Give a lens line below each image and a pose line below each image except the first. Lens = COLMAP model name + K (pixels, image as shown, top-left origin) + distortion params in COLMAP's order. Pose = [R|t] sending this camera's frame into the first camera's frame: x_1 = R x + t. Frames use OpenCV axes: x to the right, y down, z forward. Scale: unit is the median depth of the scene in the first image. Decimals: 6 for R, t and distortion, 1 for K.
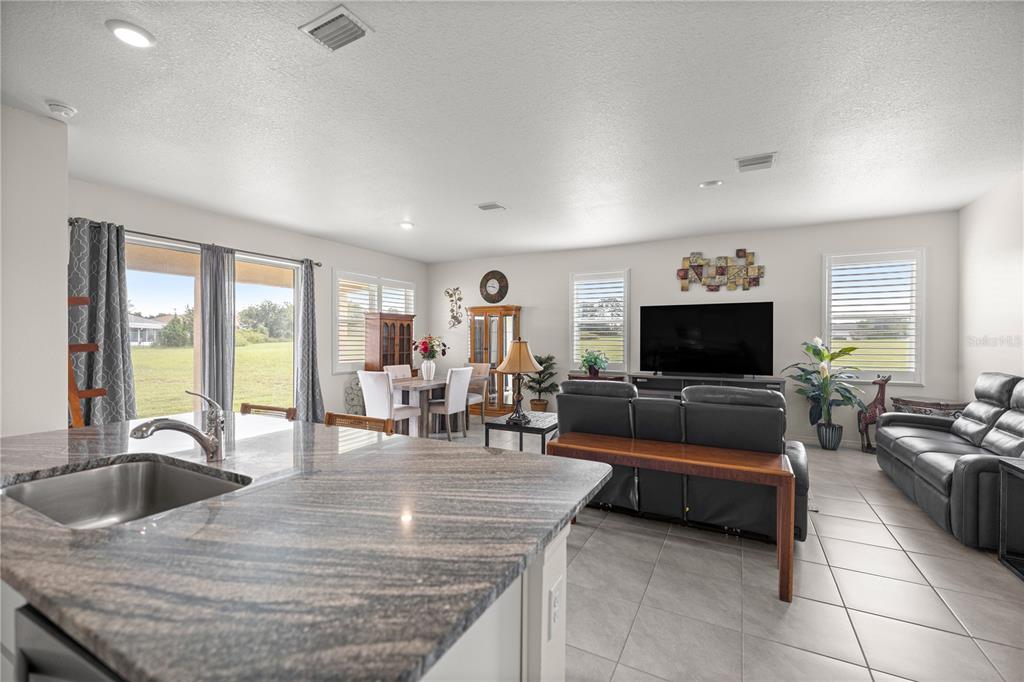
lens RADIAL K [[432.0, 0, 506.9], [0, 432.0, 343.5], [0, 0, 1]] dist [0.002993, 0.000120]
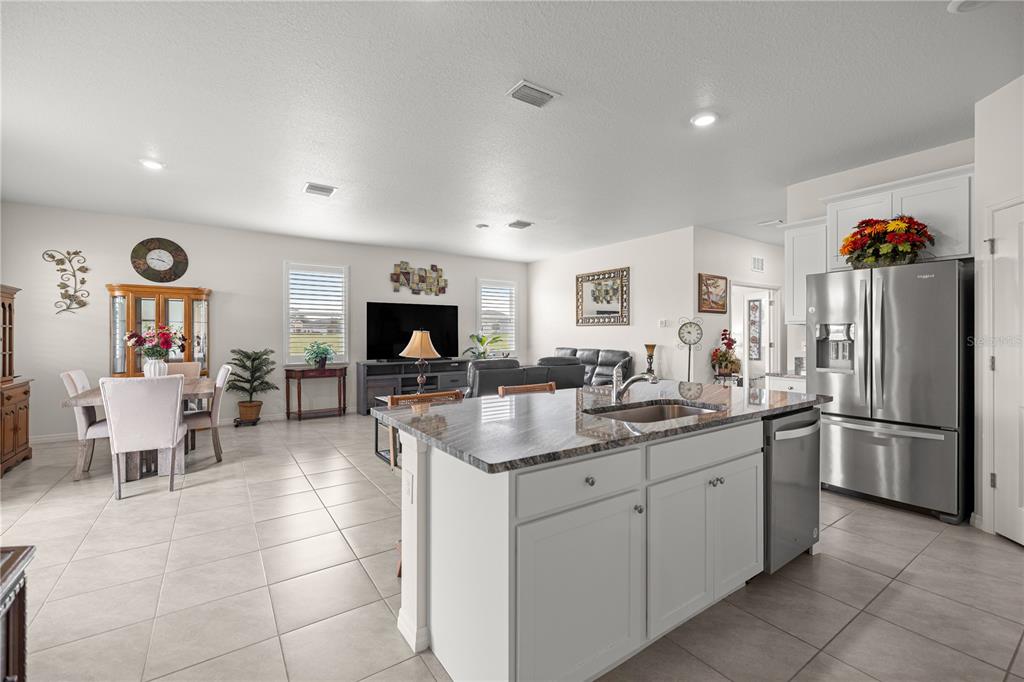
lens RADIAL K [[432.0, 0, 518.4], [0, 432.0, 340.7], [0, 0, 1]] dist [0.002993, 0.000120]
pose [[0.447217, -0.014779, 0.894303, -0.522987], [0.010932, 0.999879, 0.011057, 0.006572], [-0.894359, 0.004831, 0.447324, 0.149400]]
